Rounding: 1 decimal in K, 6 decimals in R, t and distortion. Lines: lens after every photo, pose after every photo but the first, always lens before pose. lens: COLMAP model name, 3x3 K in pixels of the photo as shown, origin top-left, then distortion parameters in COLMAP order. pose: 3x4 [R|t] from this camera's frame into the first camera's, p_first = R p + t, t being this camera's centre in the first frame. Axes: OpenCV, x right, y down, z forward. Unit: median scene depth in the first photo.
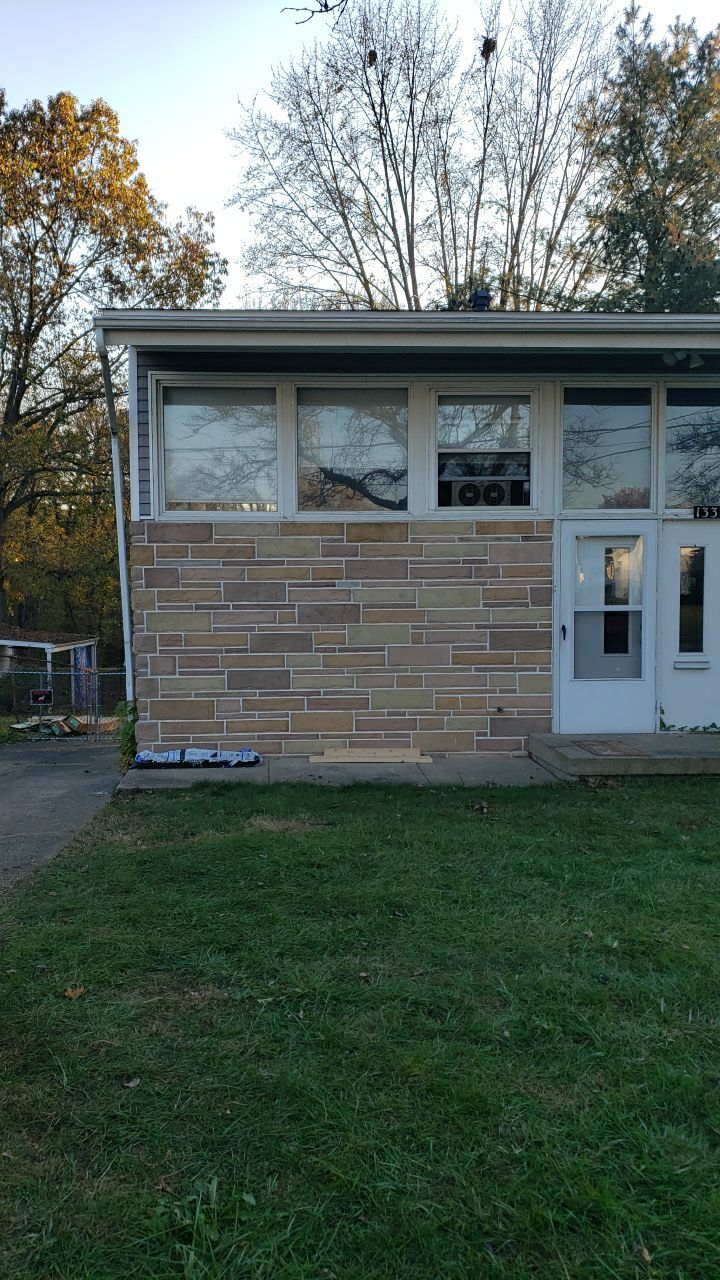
lens RADIAL K [[995.6, 0, 326.3], [0, 995.6, 650.4], [0, 0, 1]] dist [0.034601, -0.021170]
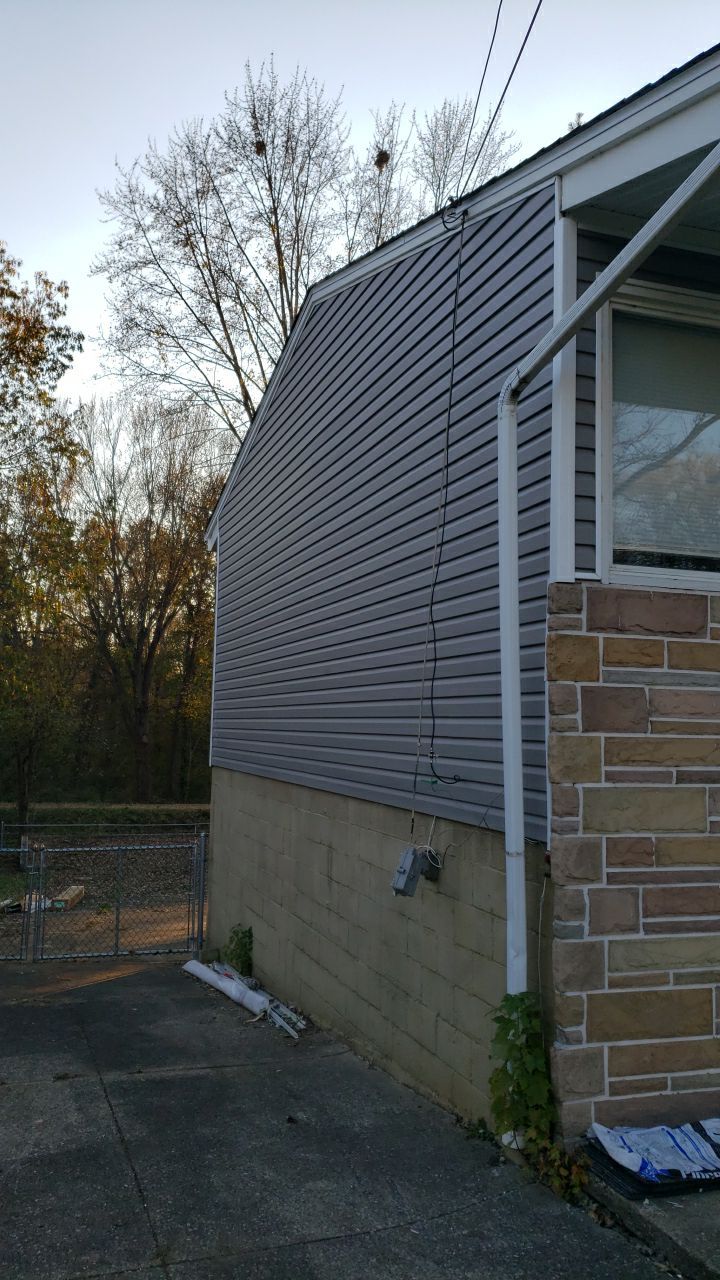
lens RADIAL K [[995.6, 0, 338.9], [0, 995.6, 634.3], [0, 0, 1]] dist [0.034601, -0.021170]
pose [[0.963781, 0.048701, 0.262212, -0.391429], [-0.010483, 0.989344, -0.145222, -0.038753], [-0.266490, 0.137213, 0.954021, 0.581793]]
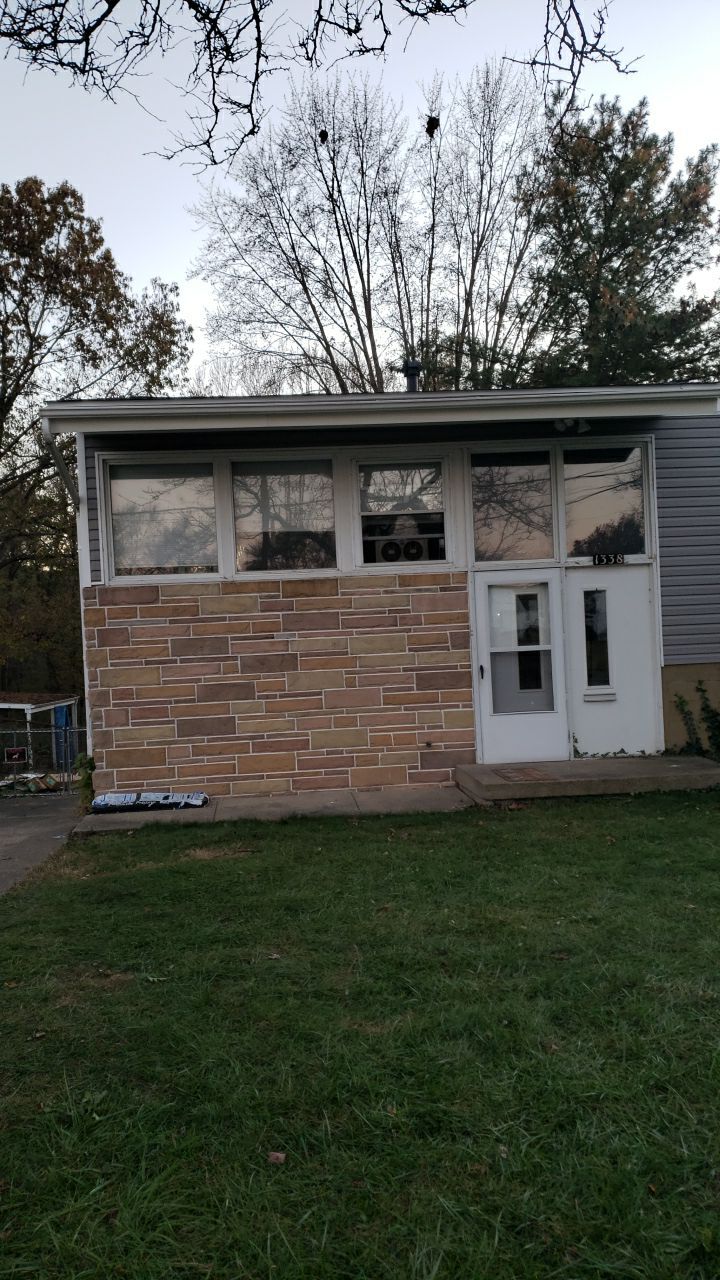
lens RADIAL K [[995.6, 0, 345.0], [0, 995.6, 649.1], [0, 0, 1]] dist [0.034601, -0.021170]
pose [[0.998706, -0.040685, 0.030512, 0.053177], [0.042180, 0.997856, -0.050035, 0.005345], [-0.028411, 0.051257, 0.998281, -0.096519]]
